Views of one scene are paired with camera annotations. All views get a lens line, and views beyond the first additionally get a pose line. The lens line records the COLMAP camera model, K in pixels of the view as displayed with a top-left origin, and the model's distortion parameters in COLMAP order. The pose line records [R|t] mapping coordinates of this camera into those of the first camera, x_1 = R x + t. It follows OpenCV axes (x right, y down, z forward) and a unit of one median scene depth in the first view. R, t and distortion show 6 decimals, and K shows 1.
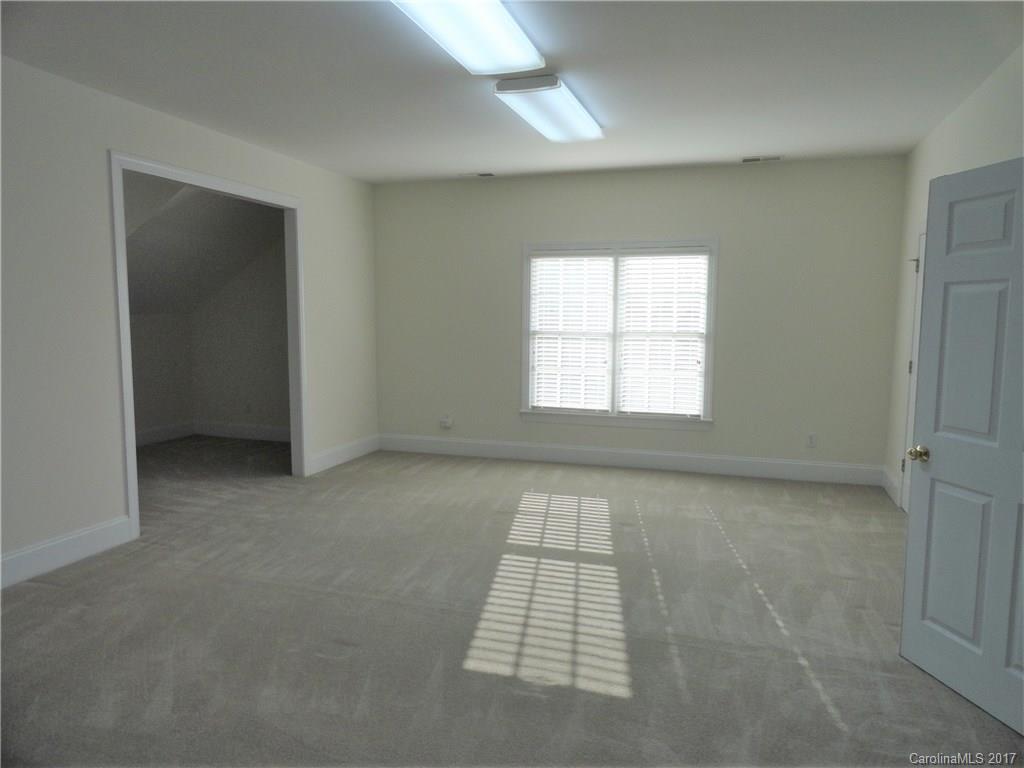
lens RADIAL K [[704.7, 0, 512.0], [0, 704.7, 384.0], [0, 0, 1]] dist [-0.004982, 0.000938]
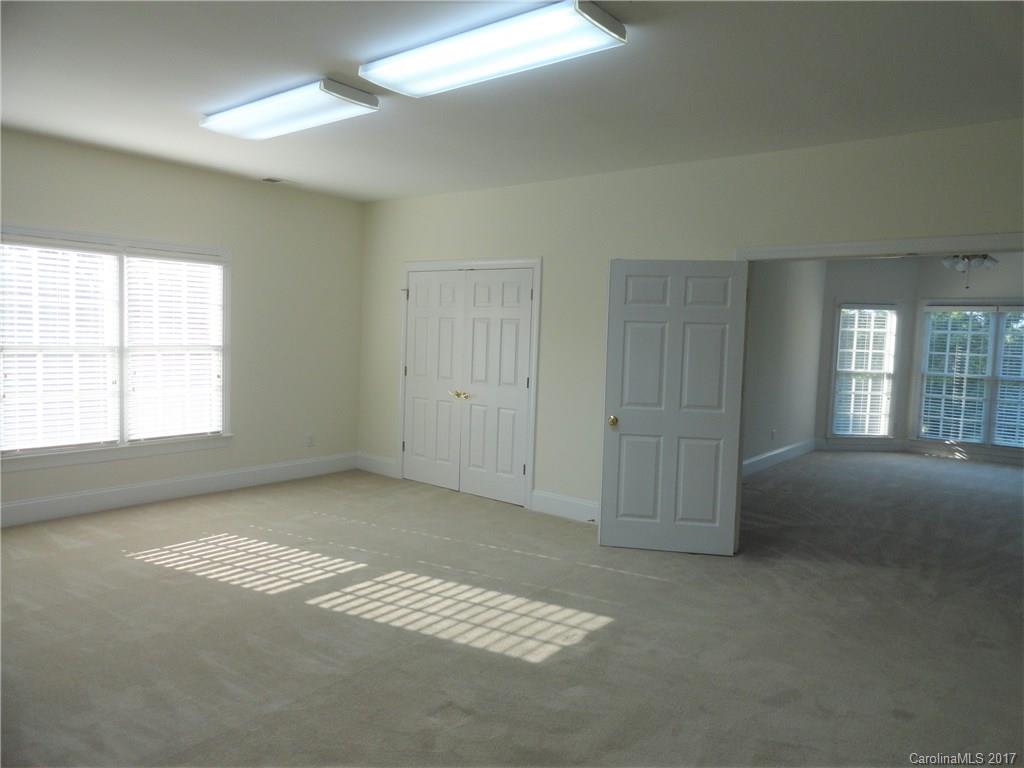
lens RADIAL K [[704.7, 0, 512.0], [0, 704.7, 384.0], [0, 0, 1]] dist [-0.004982, 0.000938]
pose [[0.346619, -0.064517, 0.935785, -0.606860], [0.065347, 0.996869, 0.044524, -0.045371], [-0.935727, 0.045718, 0.349749, 0.356283]]
